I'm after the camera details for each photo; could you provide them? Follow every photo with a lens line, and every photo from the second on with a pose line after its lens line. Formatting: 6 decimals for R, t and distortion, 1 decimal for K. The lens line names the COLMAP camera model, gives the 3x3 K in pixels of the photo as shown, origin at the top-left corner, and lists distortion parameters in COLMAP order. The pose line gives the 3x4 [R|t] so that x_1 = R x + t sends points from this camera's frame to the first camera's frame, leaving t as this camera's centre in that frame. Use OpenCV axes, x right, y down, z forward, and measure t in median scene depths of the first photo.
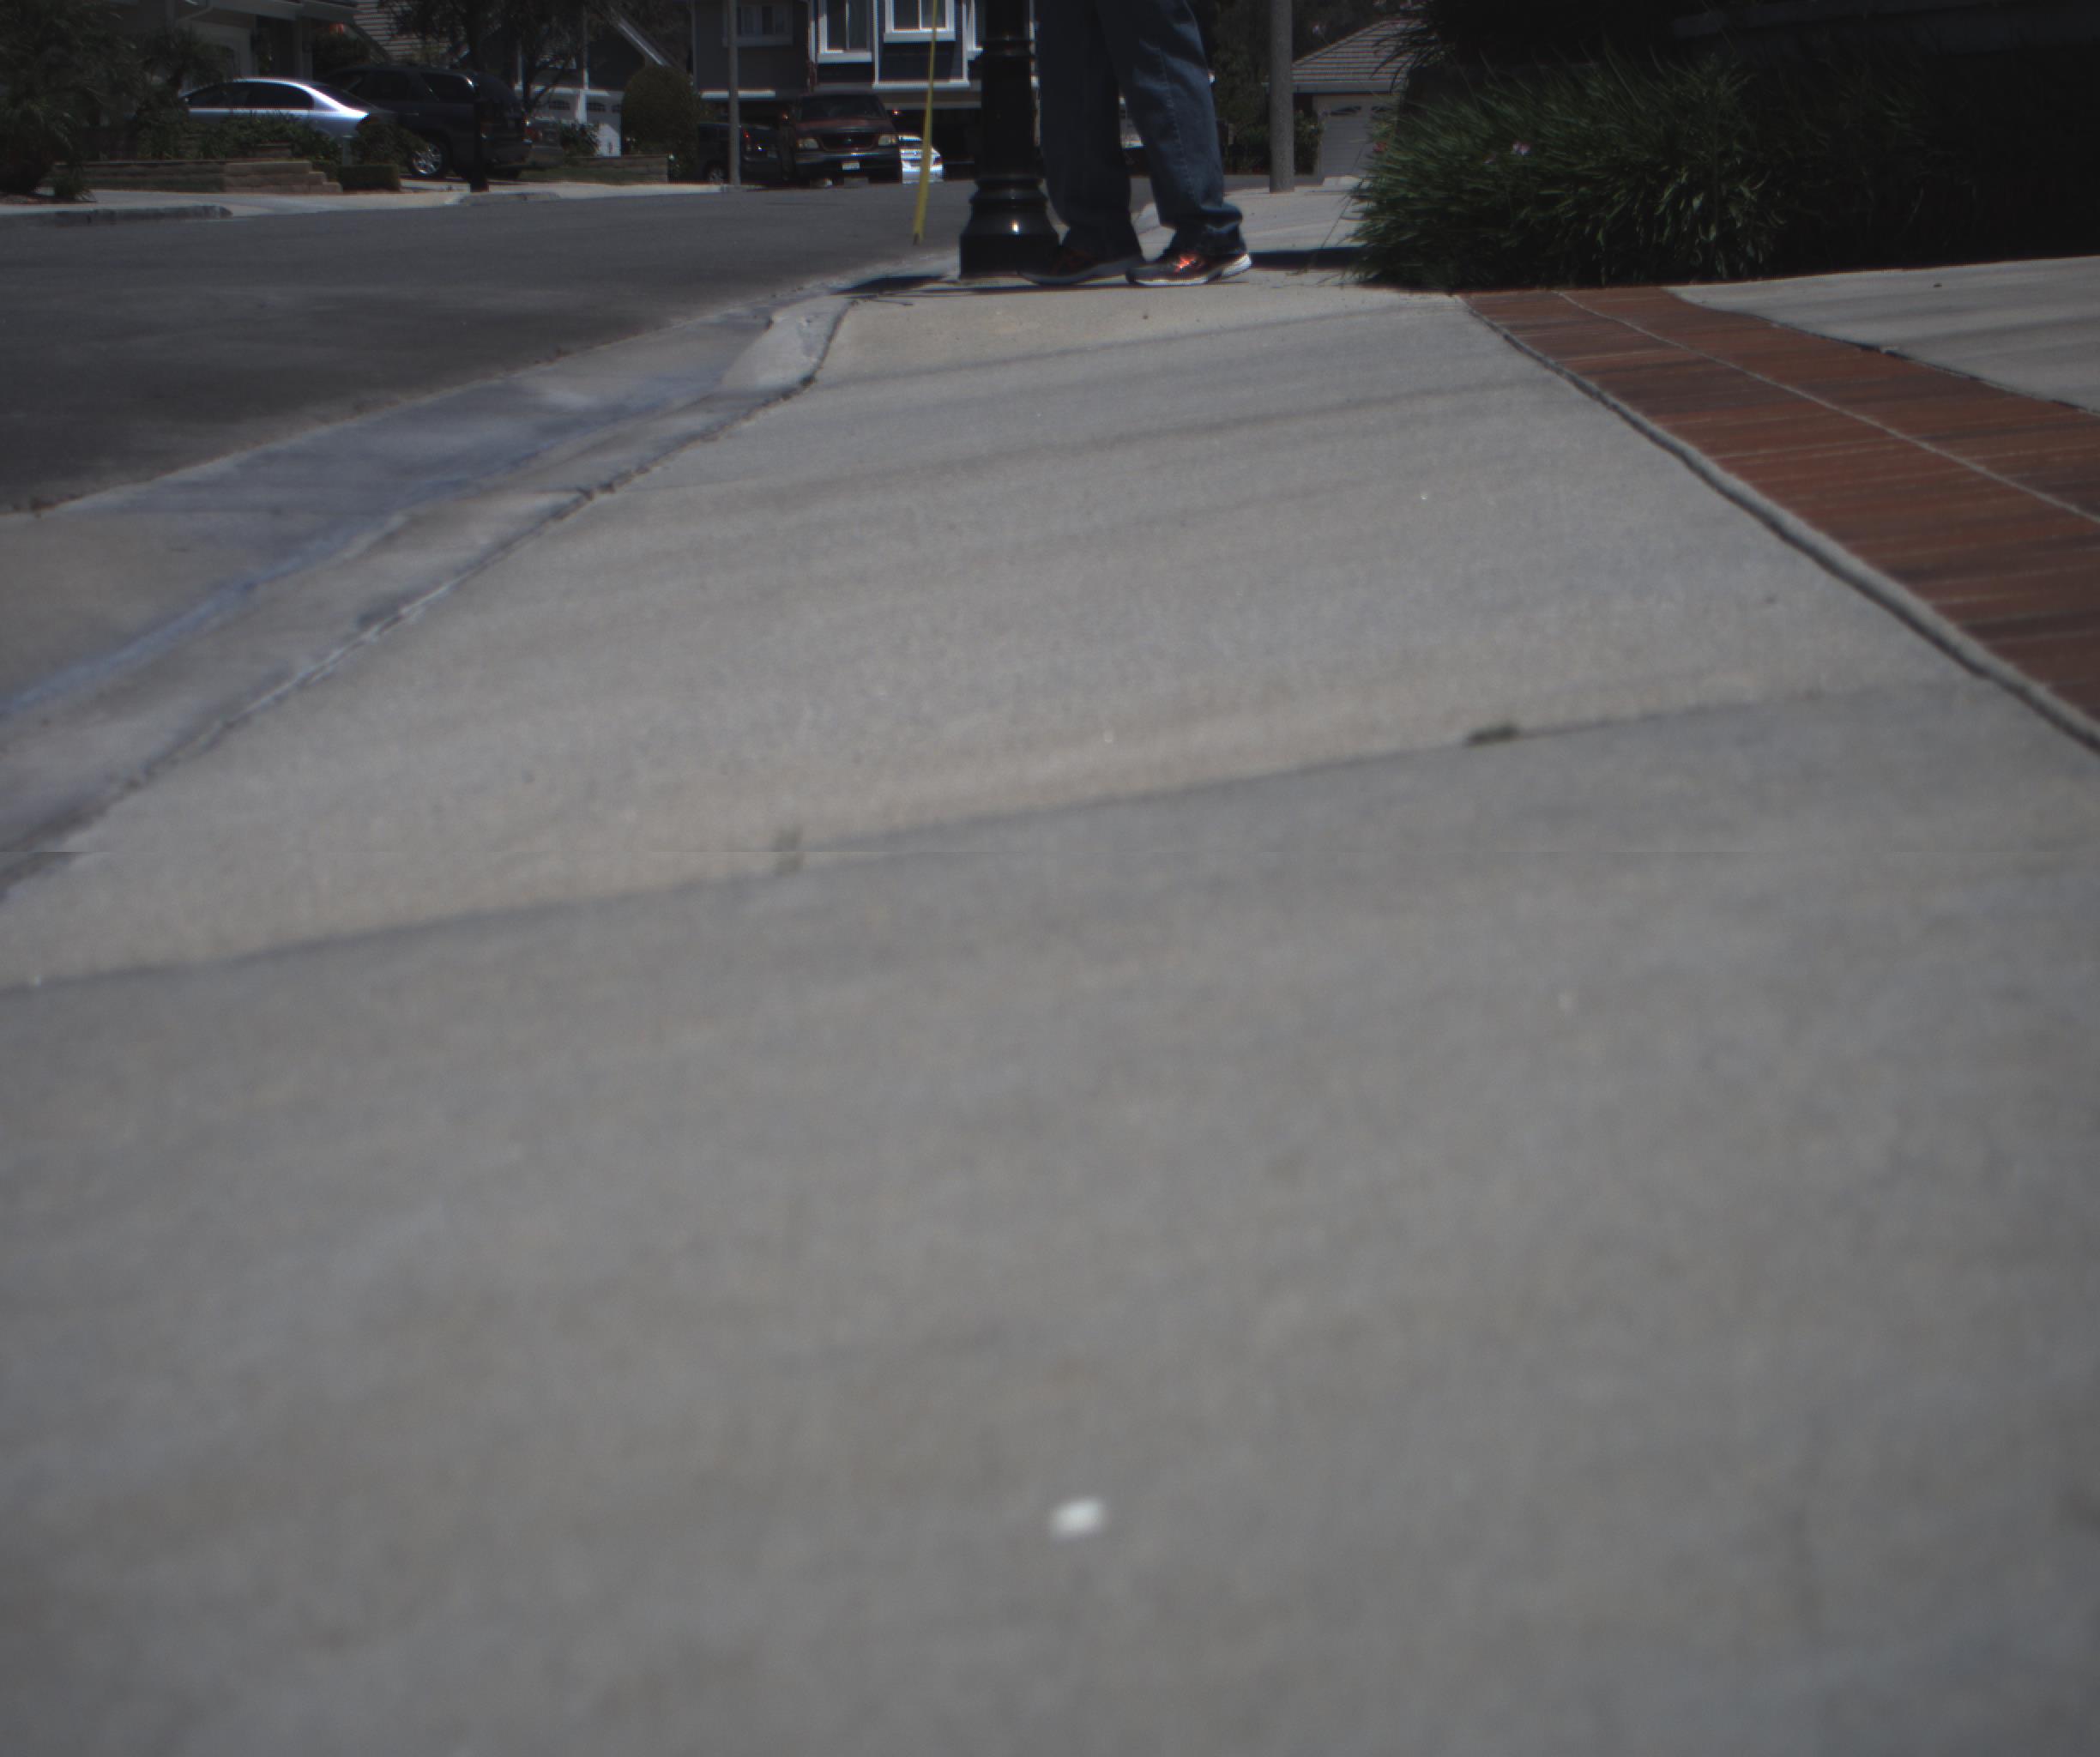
lens RADIAL K [[4011.3, 0, 1050.0], [0, 4011.3, 878.5], [0, 0, 1]] dist [-0.184494, 0.951641]
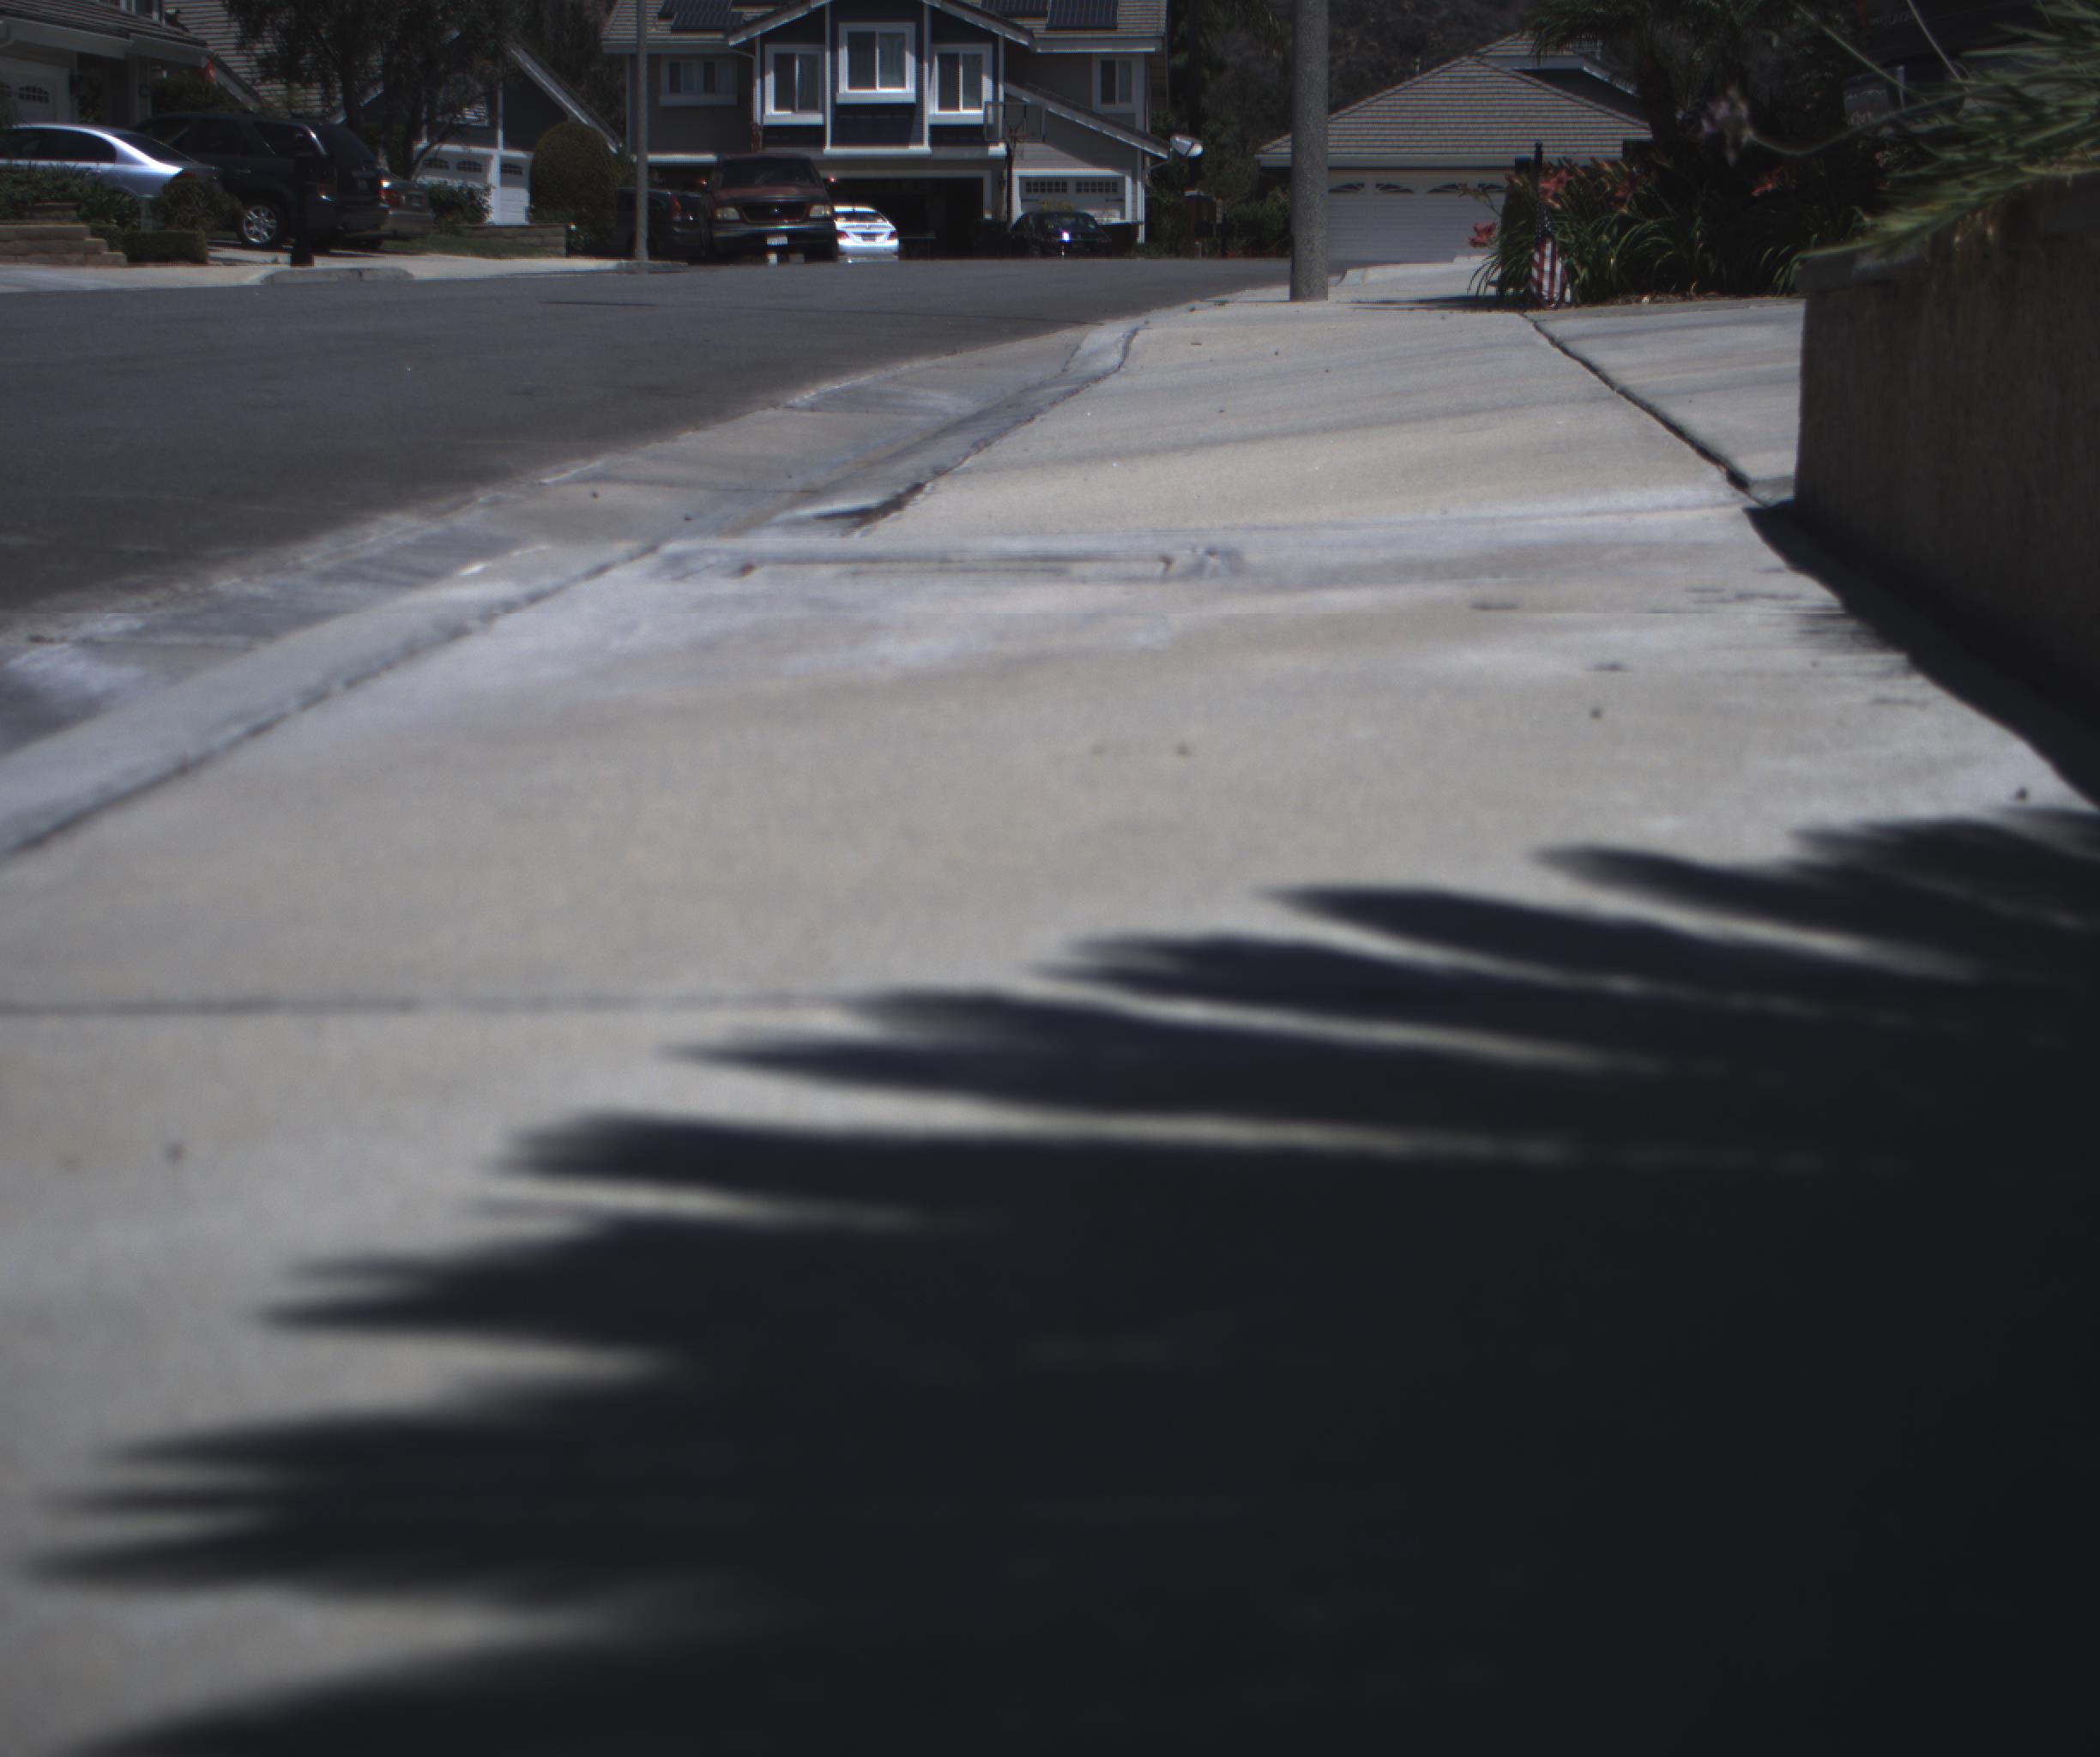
lens RADIAL K [[4011.3, 0, 1050.0], [0, 4011.3, 878.5], [0, 0, 1]] dist [-0.184494, 0.951641]
pose [[0.999855, 0.015904, 0.006159, 0.006927], [-0.015789, 0.999709, -0.018237, -0.033901], [-0.006447, 0.018137, 0.999815, 0.182113]]
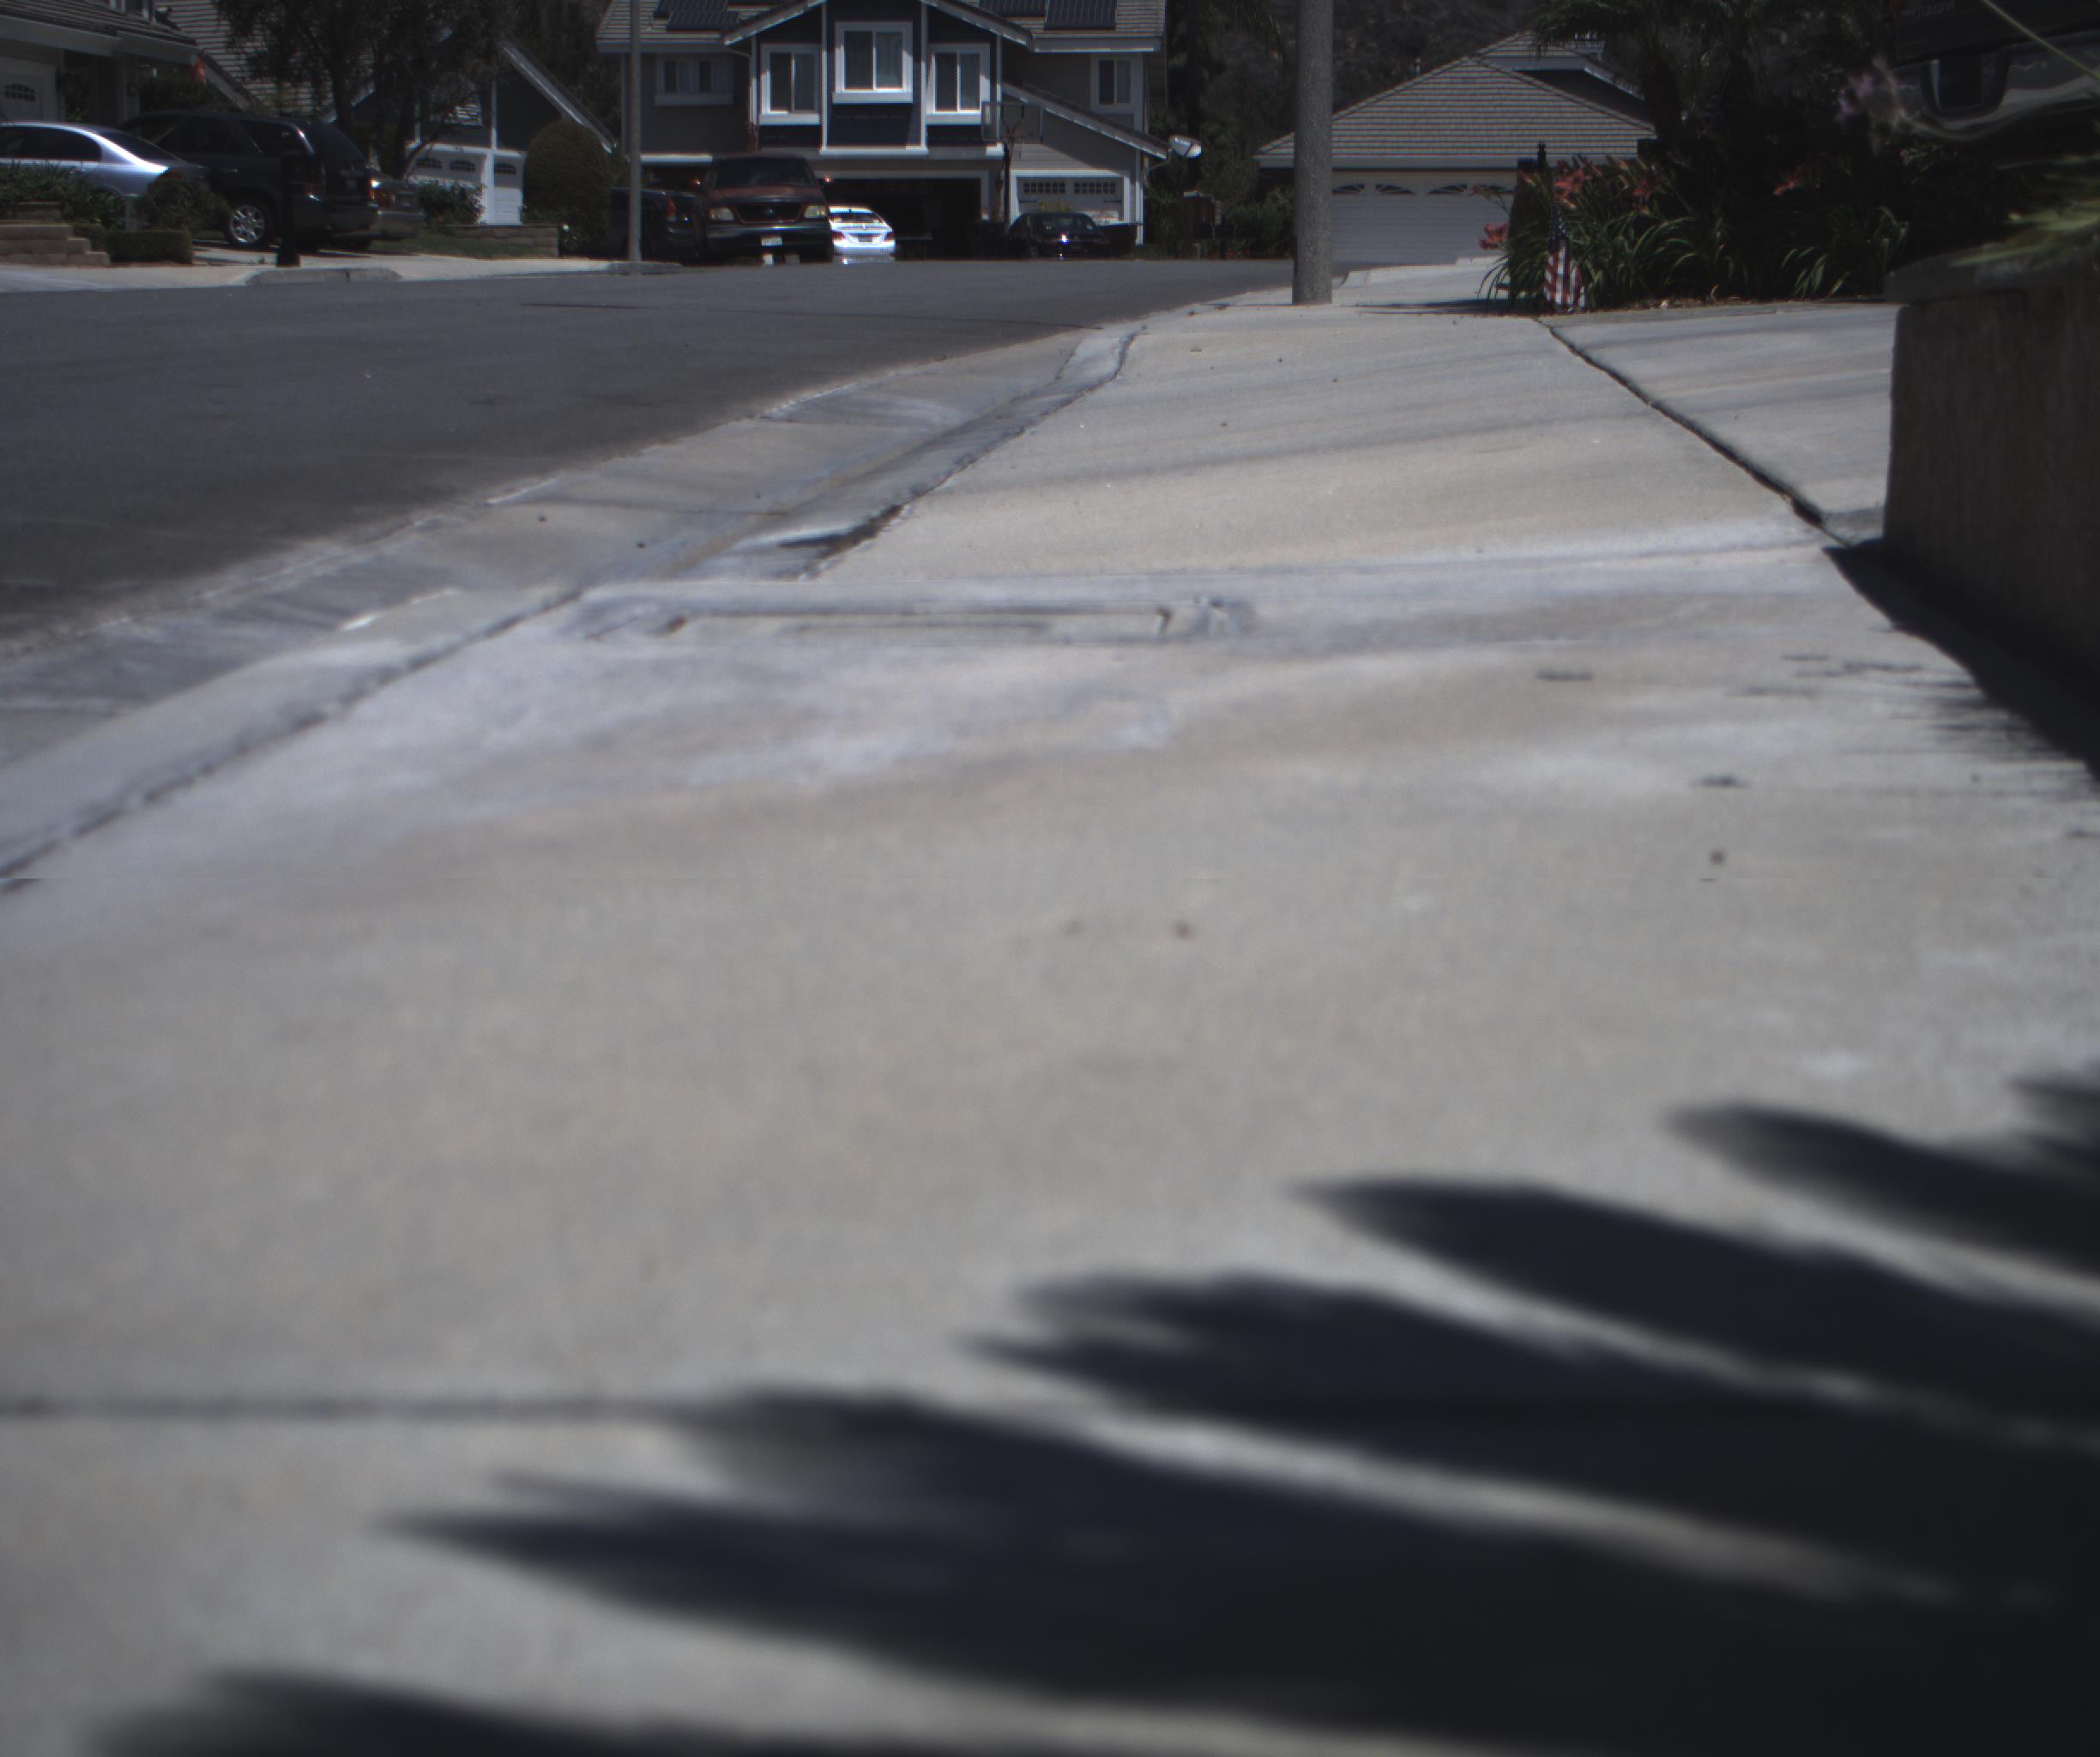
lens RADIAL K [[4011.3, 0, 1050.0], [0, 4011.3, 878.5], [0, 0, 1]] dist [-0.184494, 0.951641]
pose [[0.999828, 0.017275, 0.006742, 0.007286], [-0.017148, 0.999681, -0.018536, -0.035878], [-0.007060, 0.018417, 0.999805, 0.193172]]
